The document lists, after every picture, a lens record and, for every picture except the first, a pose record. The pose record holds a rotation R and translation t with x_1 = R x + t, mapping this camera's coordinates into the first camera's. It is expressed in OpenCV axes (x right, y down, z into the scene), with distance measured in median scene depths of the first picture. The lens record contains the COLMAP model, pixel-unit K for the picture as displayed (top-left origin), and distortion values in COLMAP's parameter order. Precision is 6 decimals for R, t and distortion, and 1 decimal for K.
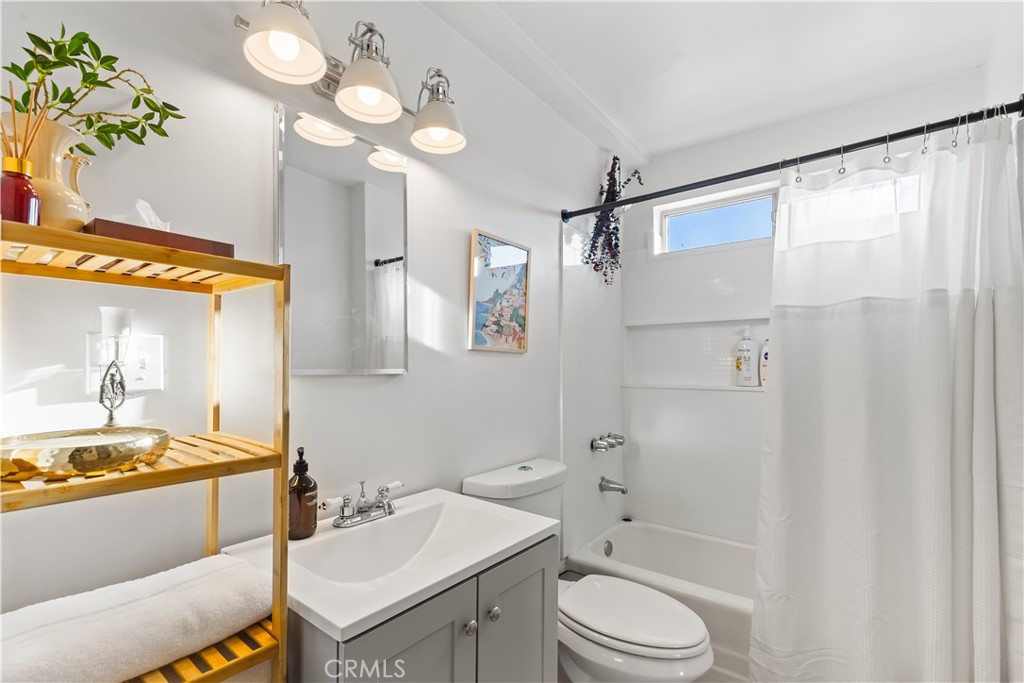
lens RADIAL K [[453.0, 0, 510.9], [0, 453.0, 358.7], [0, 0, 1]] dist [0.002044, 0.000202]
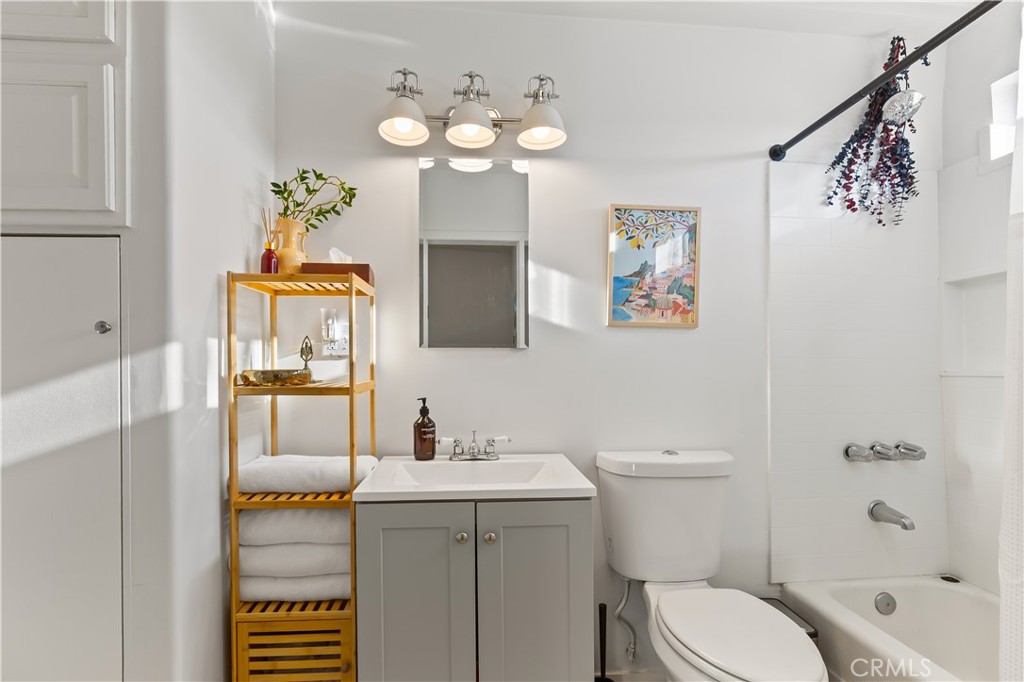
lens RADIAL K [[498.4, 0, 510.1], [0, 498.4, 361.2], [0, 0, 1]] dist [-0.001584, 0.000558]
pose [[0.683570, -0.009803, -0.729819, 0.544526], [0.012270, 0.999923, -0.001939, 0.055532], [0.729781, -0.007630, 0.683638, 0.079936]]
